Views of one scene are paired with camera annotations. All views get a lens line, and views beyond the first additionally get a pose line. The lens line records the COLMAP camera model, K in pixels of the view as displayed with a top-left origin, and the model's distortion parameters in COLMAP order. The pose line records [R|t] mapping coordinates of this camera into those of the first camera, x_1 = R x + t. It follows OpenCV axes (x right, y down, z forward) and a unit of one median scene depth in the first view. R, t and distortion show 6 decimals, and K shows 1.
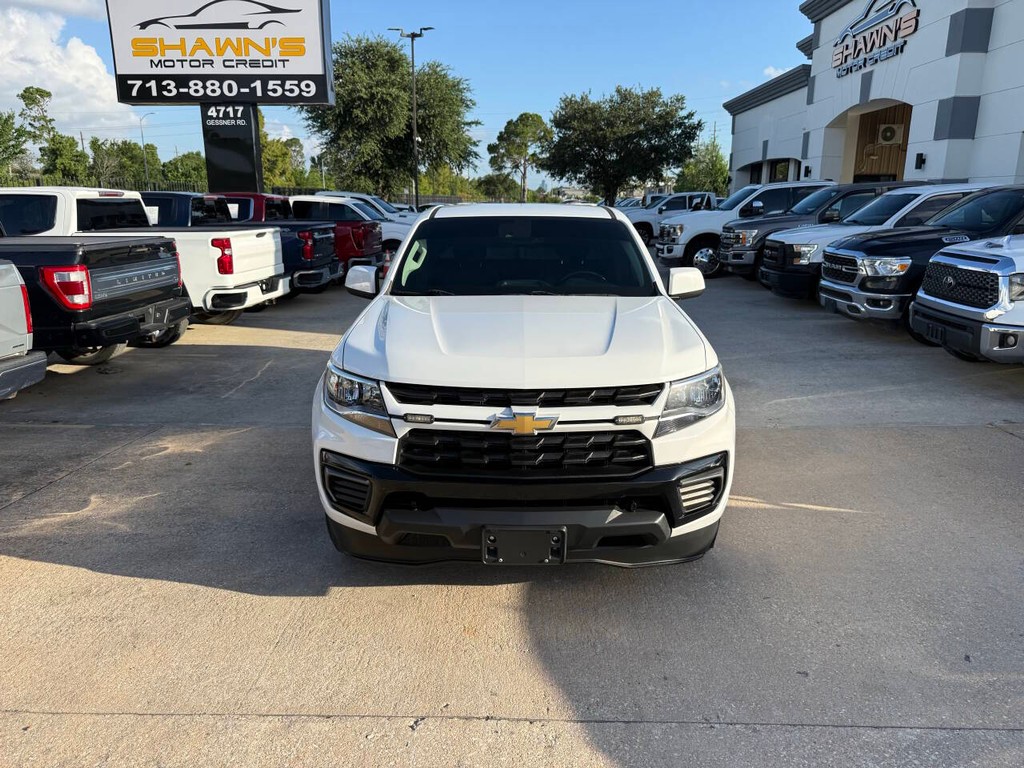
lens RADIAL K [[729.6, 0, 513.4], [0, 729.6, 377.4], [0, 0, 1]] dist [0.025245, -0.023597]
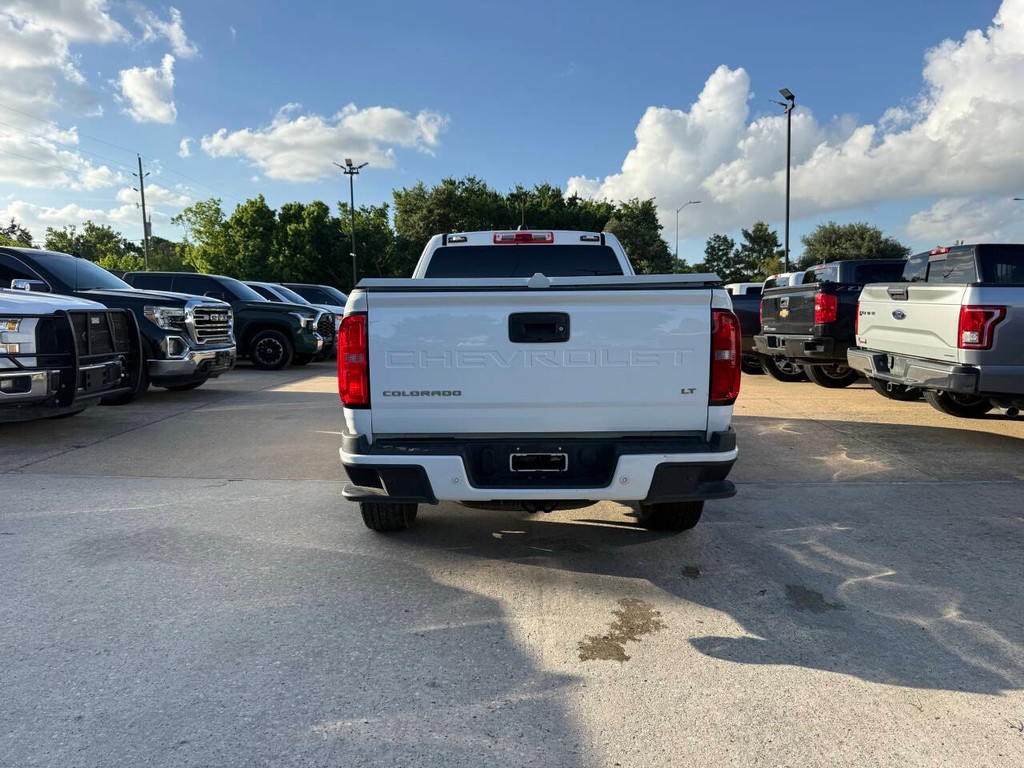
lens RADIAL K [[723.2, 0, 515.4], [0, 723.2, 381.7], [0, 0, 1]] dist [0.066594, -0.089854]
pose [[-0.999784, 0.008867, -0.018803, 0.012824], [0.002280, 0.945789, 0.324774, -0.115696], [0.020663, 0.324661, -0.945605, 0.633813]]
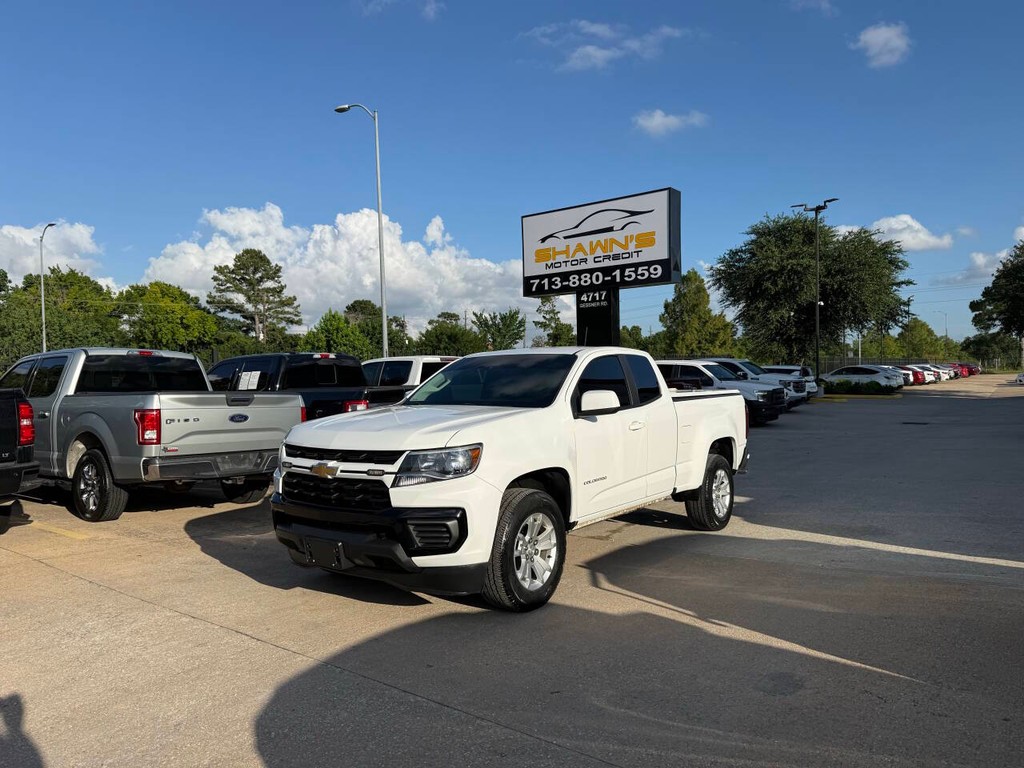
lens RADIAL K [[709.6, 0, 512.0], [0, 709.6, 384.0], [0, 0, 1]] dist [0.185747, -0.352444]
pose [[0.812454, -0.009728, -0.582944, 0.207334], [-0.116767, 0.976888, -0.179041, 0.018212], [0.571212, 0.213531, 0.792541, -0.011518]]
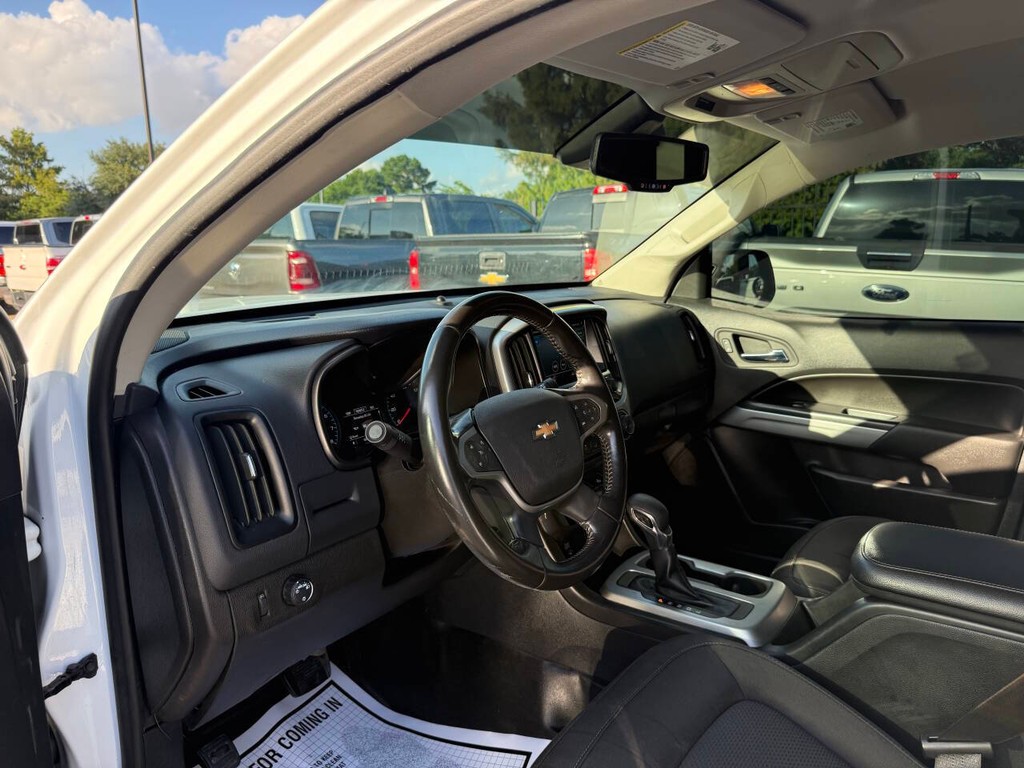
lens RADIAL K [[723.2, 0, 515.4], [0, 723.2, 381.7], [0, 0, 1]] dist [0.066594, -0.089854]
pose [[-0.582059, 0.157700, -0.797708, 0.074040], [-0.190532, 0.927253, 0.322335, -0.049917], [0.790509, 0.339607, -0.509669, 0.292237]]
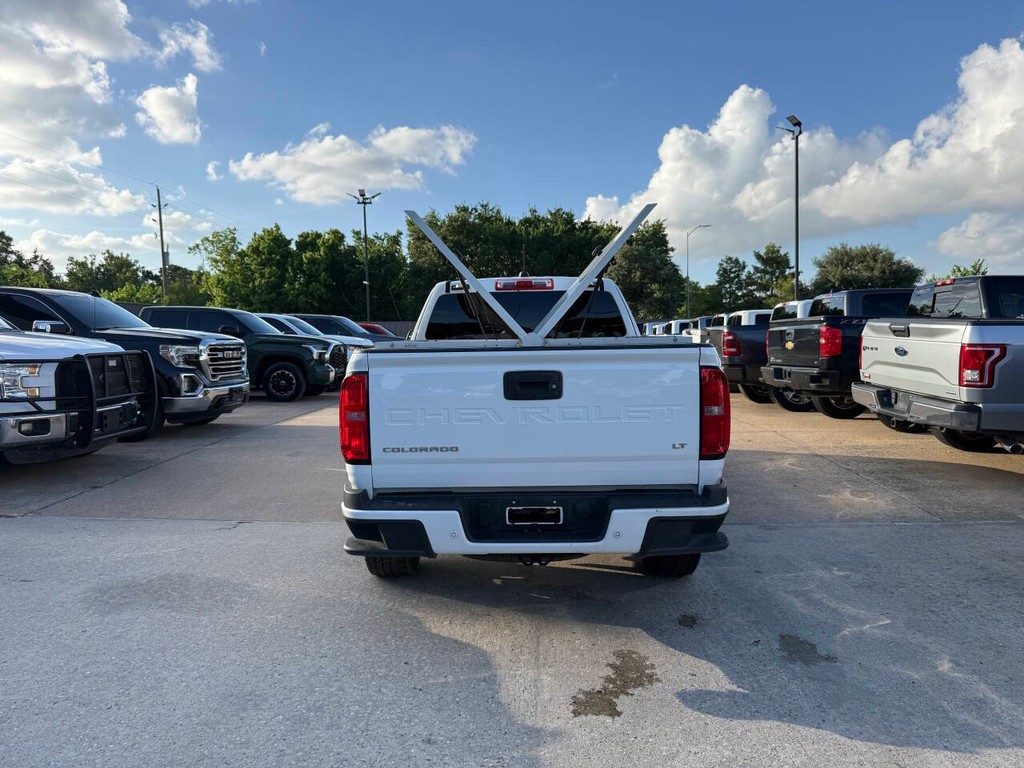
lens RADIAL K [[723.0, 0, 512.0], [0, 723.0, 384.0], [0, 0, 1]] dist [0.063874, -0.083640]
pose [[-0.999864, 0.016082, 0.003663, 0.008194], [0.016443, 0.954329, 0.298304, -0.125909], [0.001302, 0.298323, -0.954464, 0.636896]]
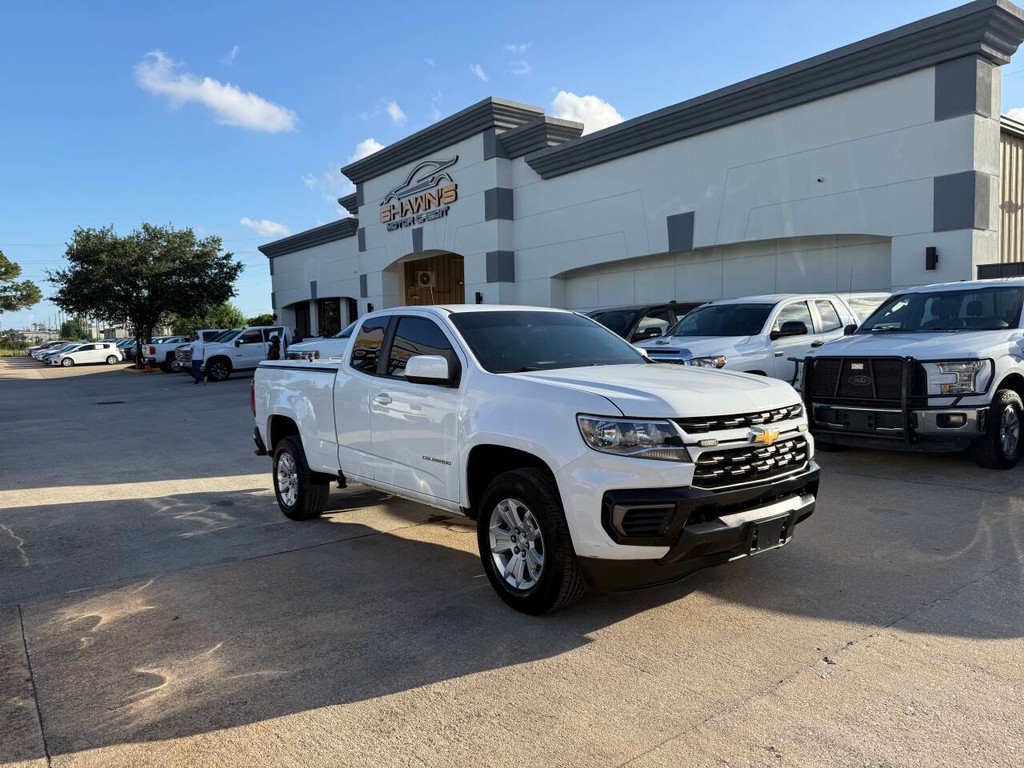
lens RADIAL K [[723.1, 0, 516.7], [0, 723.1, 370.6], [0, 0, 1]] dist [0.047396, -0.054388]
pose [[0.784377, -0.049814, 0.618281, -0.188910], [0.169783, 0.975946, -0.136763, 0.008054], [-0.596596, 0.212247, 0.773967, 0.032523]]
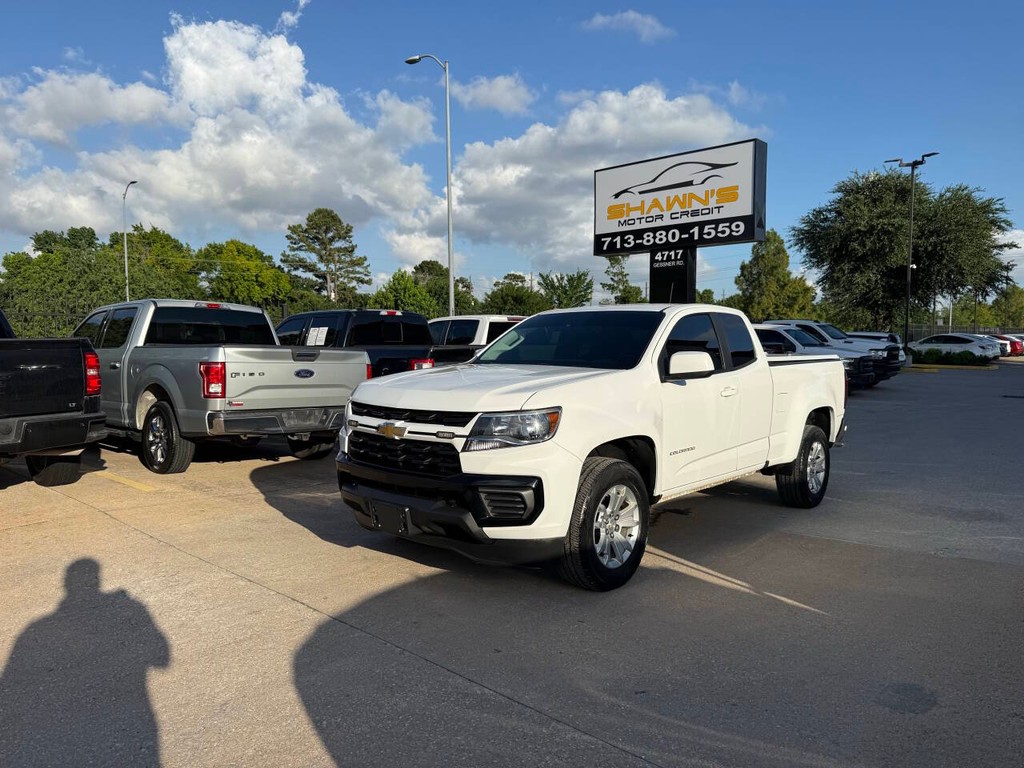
lens RADIAL K [[709.6, 0, 512.0], [0, 709.6, 384.0], [0, 0, 1]] dist [0.185747, -0.352444]
pose [[0.757166, 0.040268, -0.651980, 0.187786], [-0.151855, 0.981604, -0.115728, 0.016395], [0.635327, 0.186632, 0.749352, 0.004755]]
